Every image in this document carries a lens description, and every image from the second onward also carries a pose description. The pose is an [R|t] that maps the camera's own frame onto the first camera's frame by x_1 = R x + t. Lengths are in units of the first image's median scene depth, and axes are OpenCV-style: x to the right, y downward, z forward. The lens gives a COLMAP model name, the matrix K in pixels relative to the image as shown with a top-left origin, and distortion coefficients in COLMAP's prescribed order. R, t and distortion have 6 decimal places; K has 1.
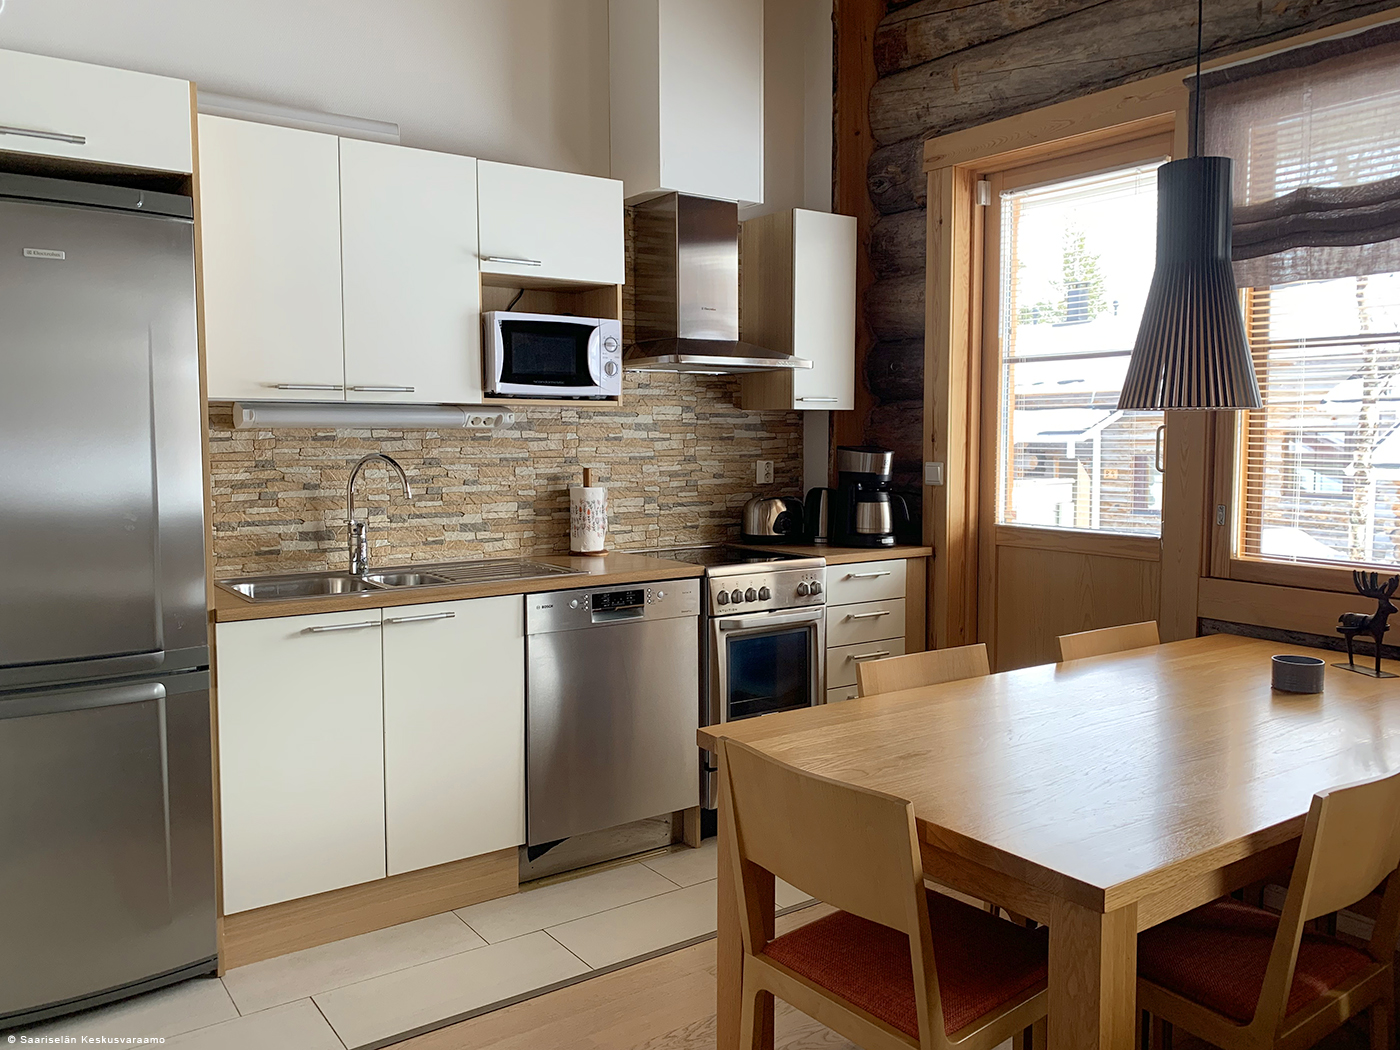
lens RADIAL K [[1112.3, 0, 726.5], [0, 1112.3, 513.0], [0, 0, 1]] dist [0.006841, -0.042016]
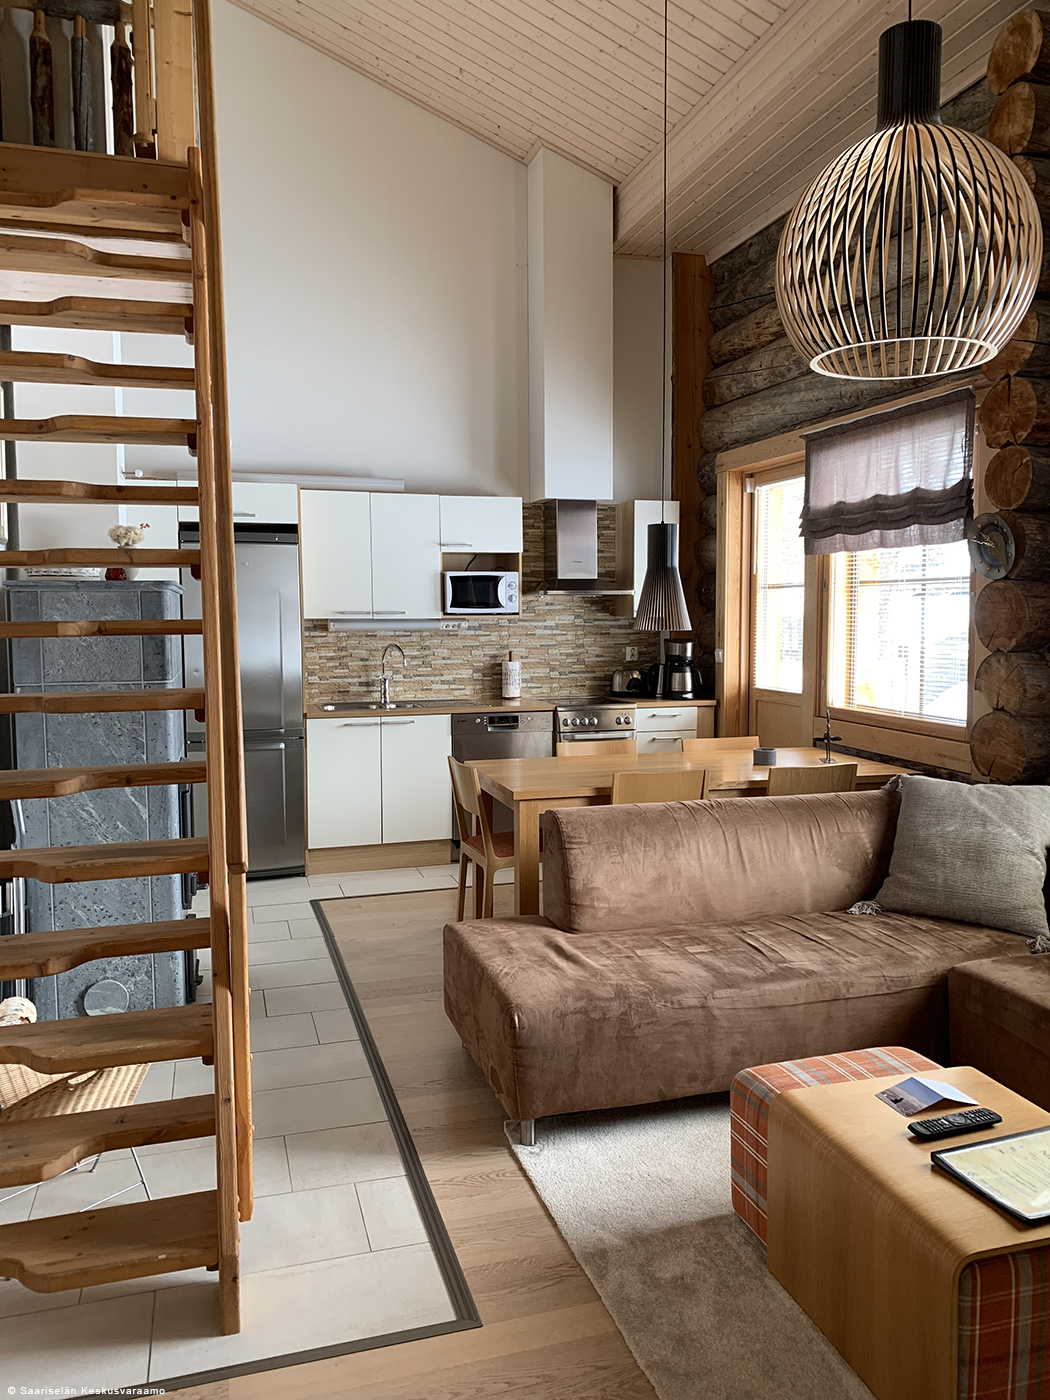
lens RADIAL K [[1076.8, 0, 525.0], [0, 1076.8, 700.0], [0, 0, 1]] dist [-0.002843, -0.091675]
pose [[0.940485, 0.023399, -0.339029, 0.506007], [-0.019537, 0.999700, 0.014798, 0.013242], [0.339274, -0.007294, 0.940659, -0.661441]]
